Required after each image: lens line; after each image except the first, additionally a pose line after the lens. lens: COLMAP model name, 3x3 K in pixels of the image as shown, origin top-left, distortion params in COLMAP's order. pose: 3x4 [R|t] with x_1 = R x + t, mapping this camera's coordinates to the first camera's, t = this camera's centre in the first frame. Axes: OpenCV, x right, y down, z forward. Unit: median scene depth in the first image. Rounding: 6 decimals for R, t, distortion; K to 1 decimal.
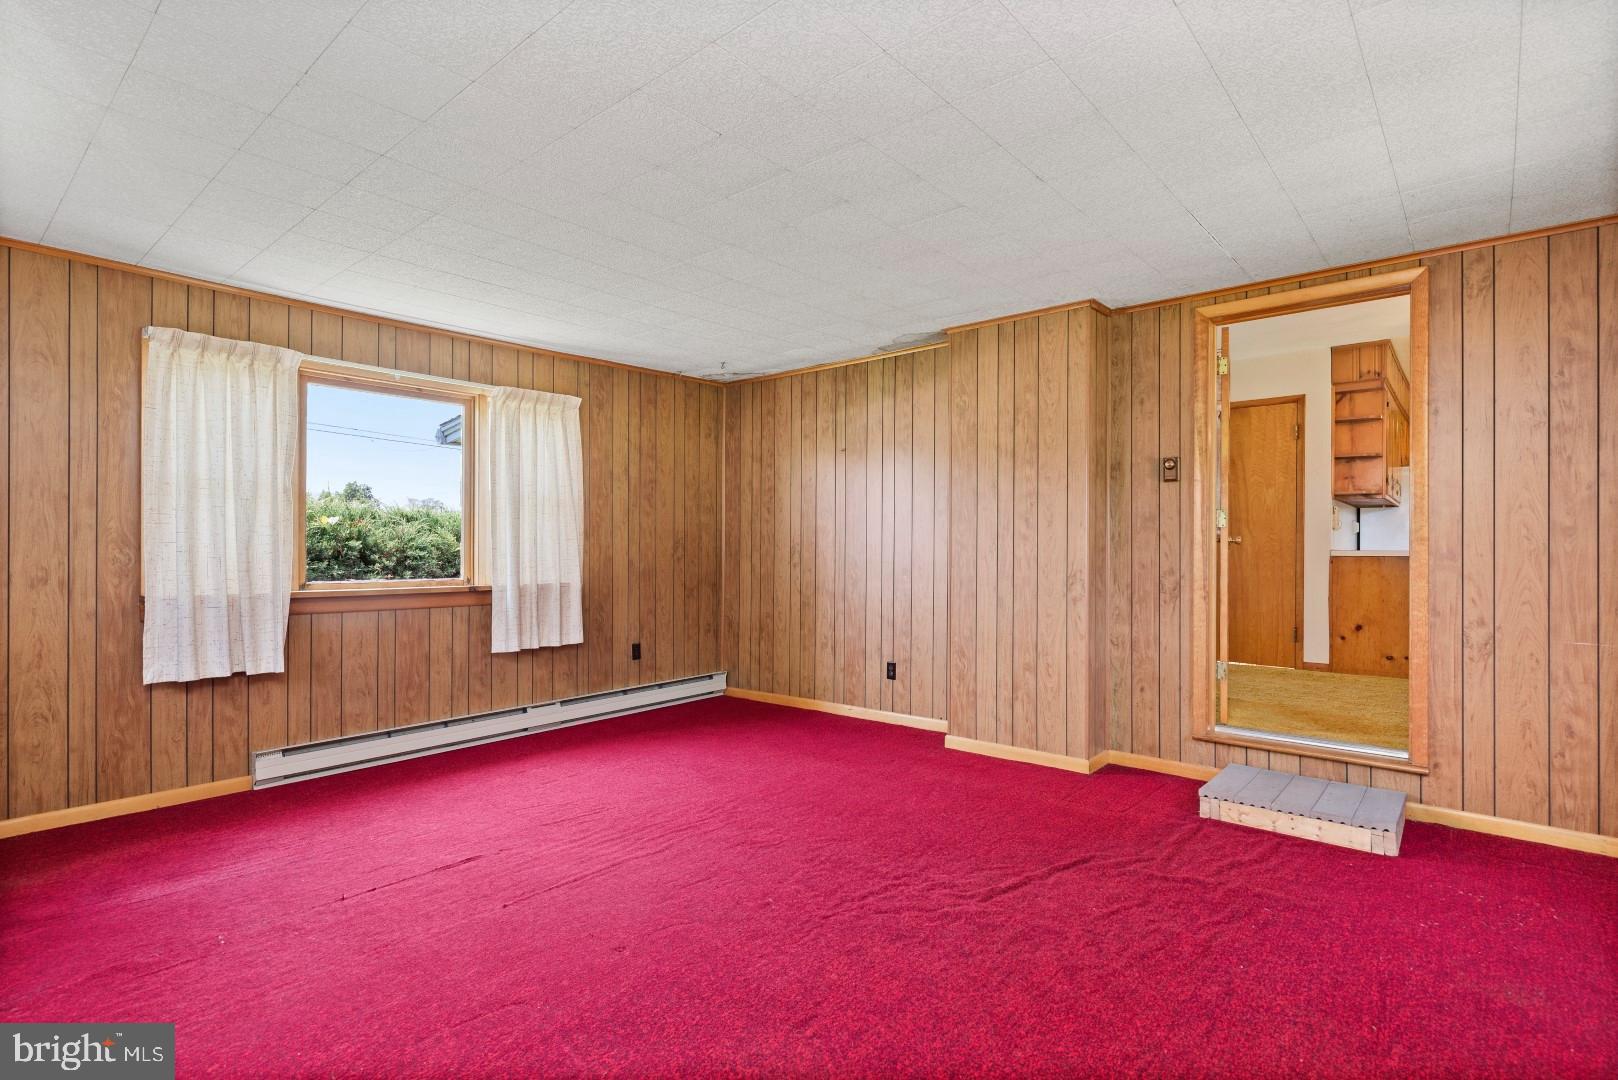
lens RADIAL K [[789.5, 0, 811.0], [0, 789.5, 551.8], [0, 0, 1]] dist [0.000280, 0.000394]
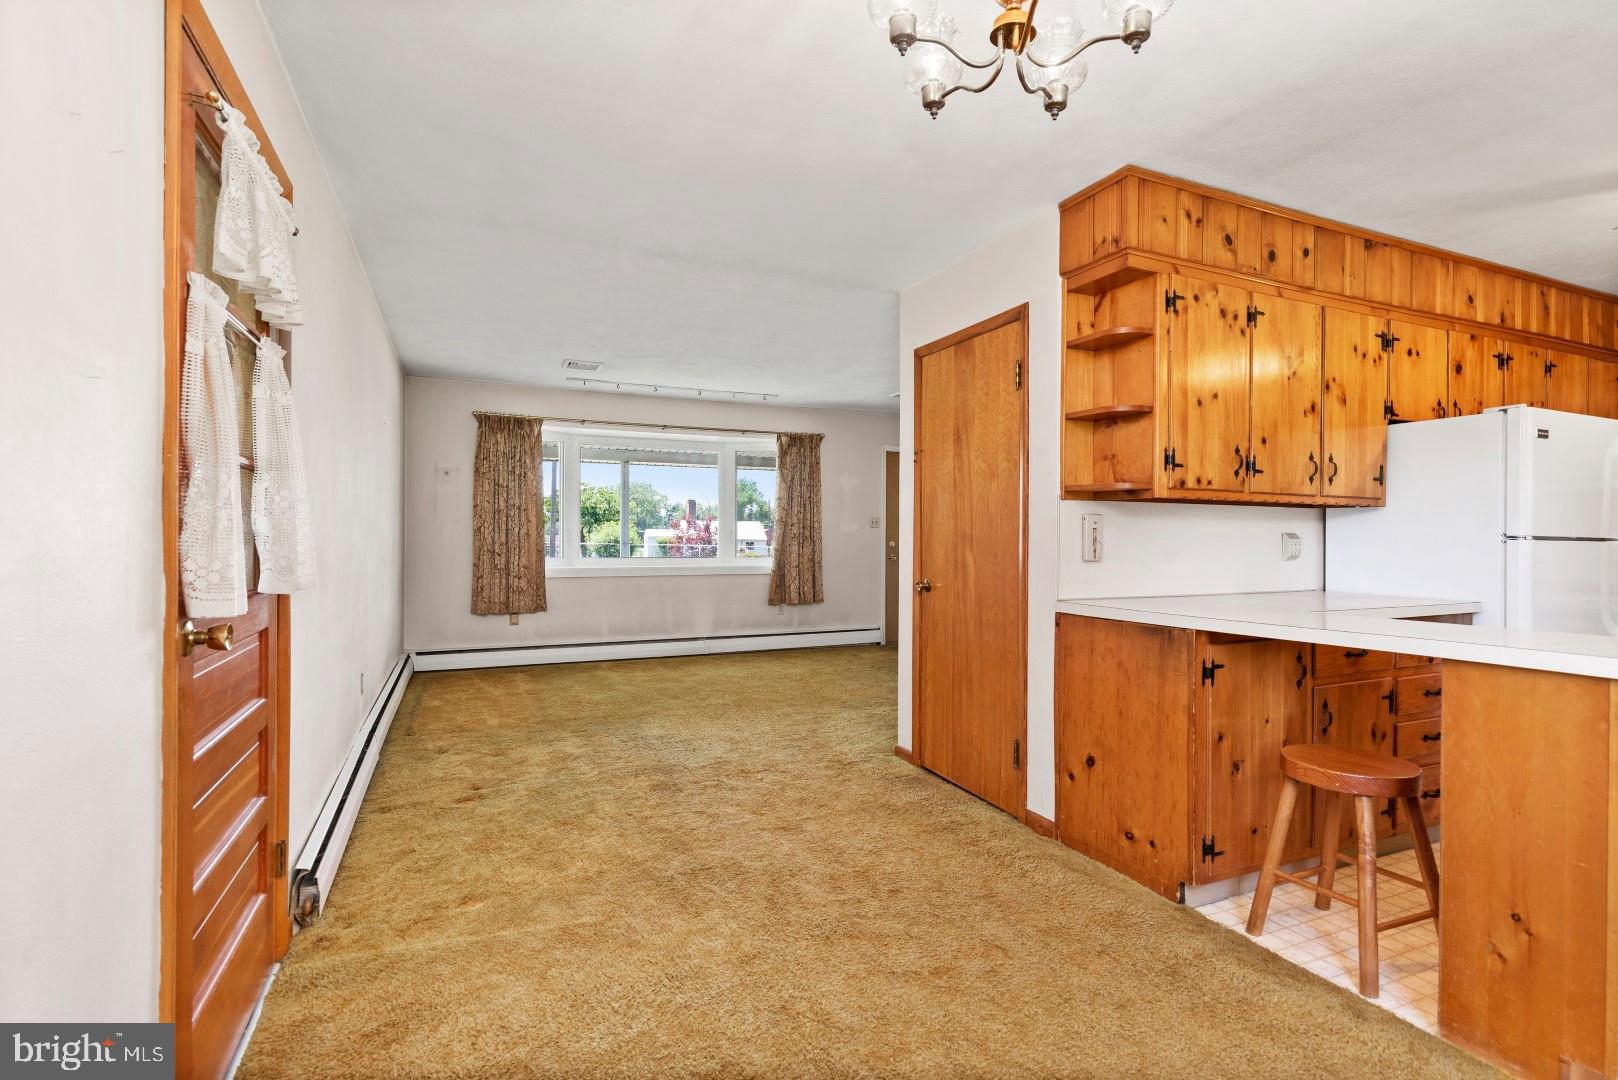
lens RADIAL K [[789.5, 0, 826.1], [0, 789.5, 535.8], [0, 0, 1]] dist [0.000280, 0.000394]
pose [[0.910489, 0.002601, -0.413525, 0.731867], [-0.003206, 0.999995, -0.000768, -0.043175], [0.413520, 0.002025, 0.910493, 0.472171]]
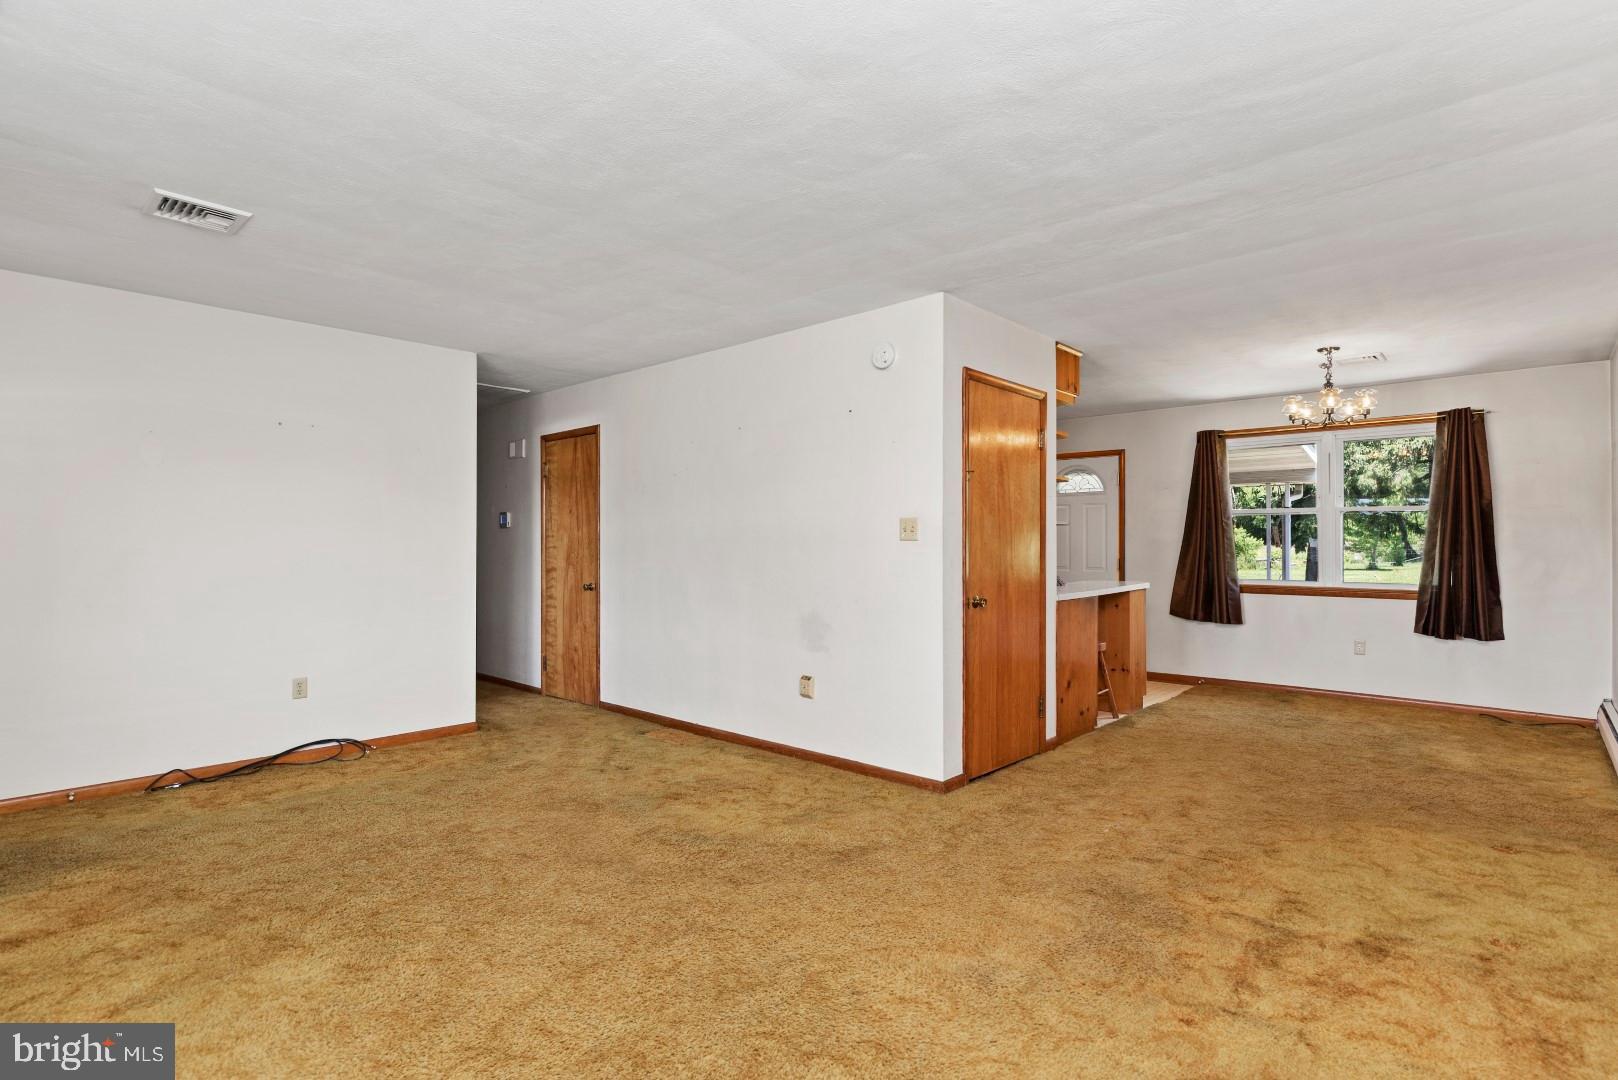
lens RADIAL K [[789.5, 0, 825.2], [0, 789.5, 535.0], [0, 0, 1]] dist [0.000280, 0.000394]
pose [[0.006757, 0.009256, 0.999934, -0.148101], [-0.000247, 0.999957, -0.009255, -0.054556], [-0.999977, -0.000185, 0.006759, 1.228935]]
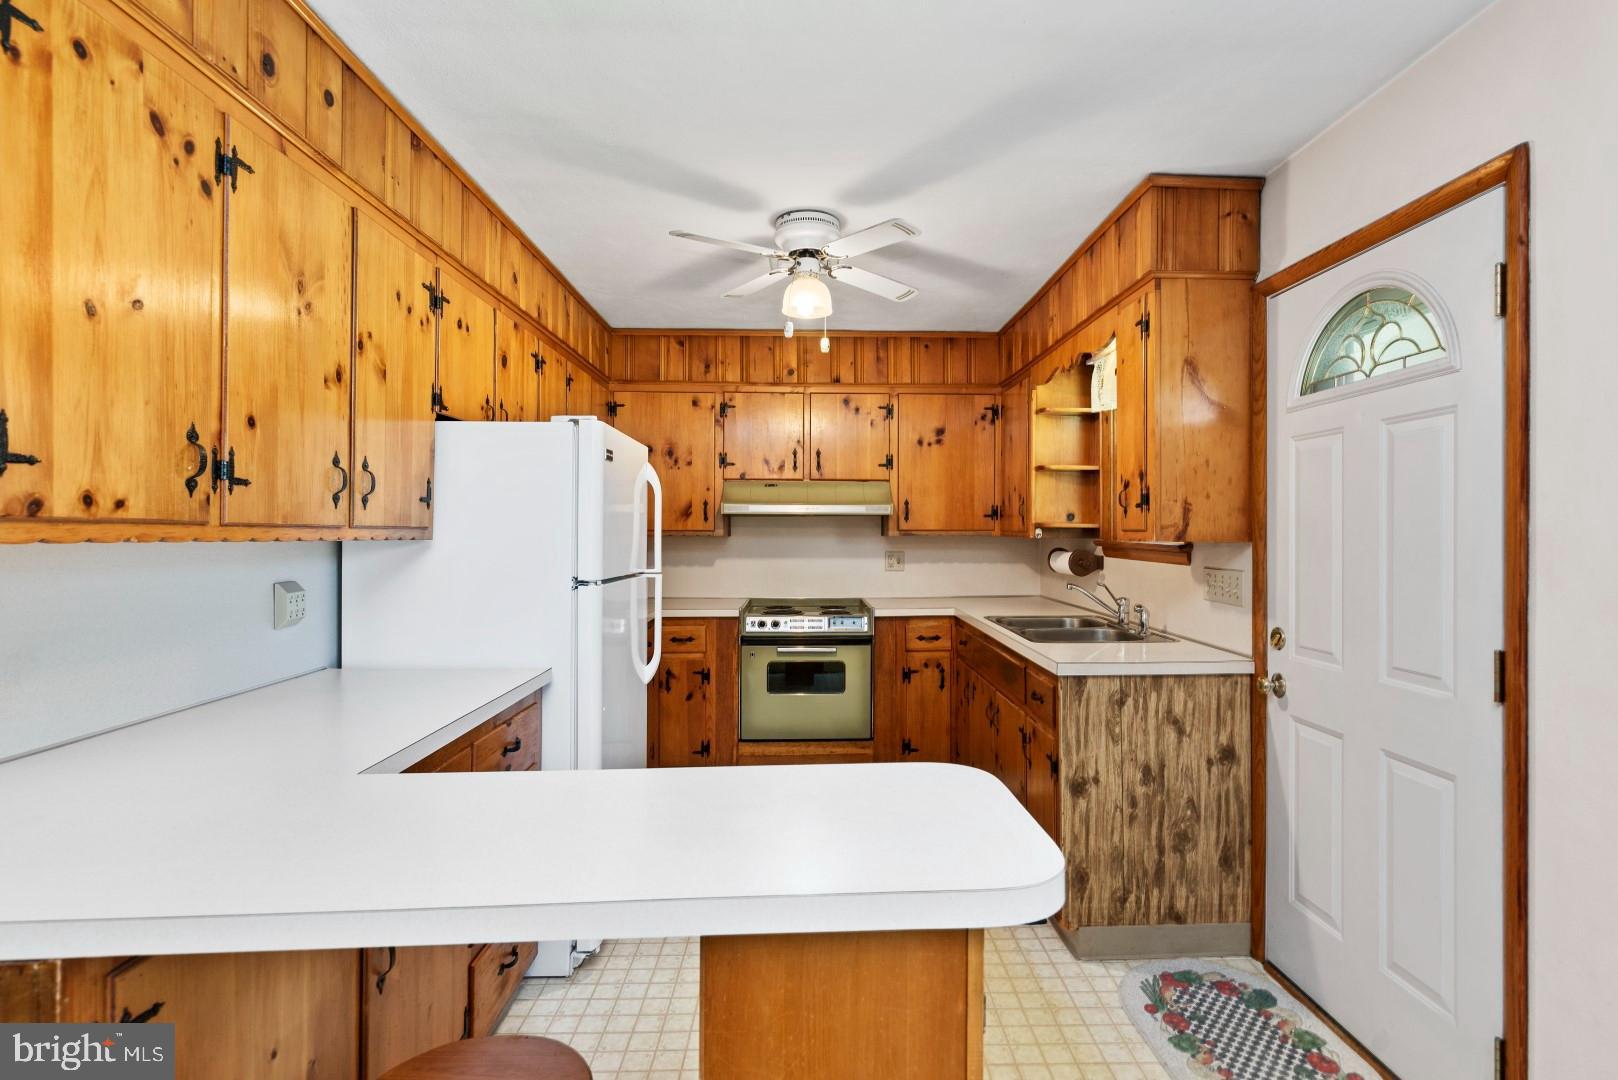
lens RADIAL K [[789.5, 0, 833.1], [0, 789.5, 526.7], [0, 0, 1]] dist [0.000280, 0.000394]
pose [[0.730841, 0.003434, 0.682539, 0.741114], [-0.001525, 0.999993, -0.003398, -0.071036], [-0.682546, 0.001442, 0.730842, 0.735561]]
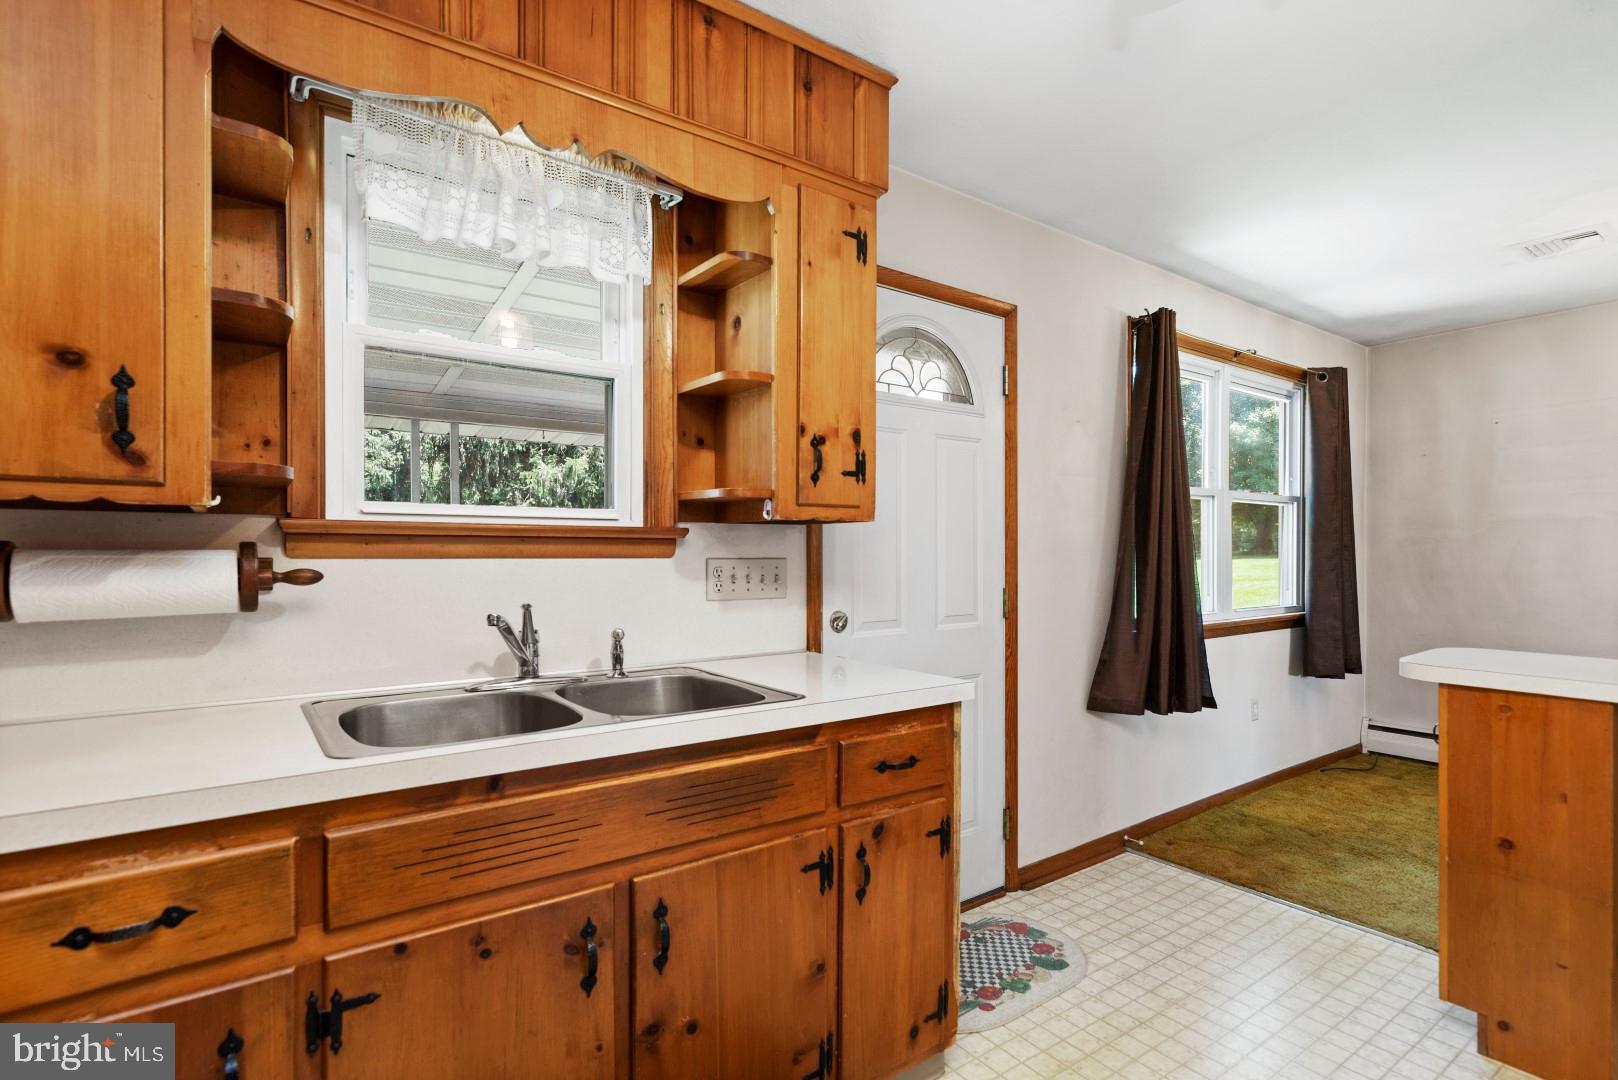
lens RADIAL K [[789.5, 0, 834.6], [0, 789.5, 561.2], [0, 0, 1]] dist [0.000280, 0.000394]
pose [[-0.977482, -0.007079, 0.210900, 1.101948], [-0.003844, 0.999869, 0.015744, -0.052740], [-0.210983, 0.014579, -0.977381, 1.271435]]
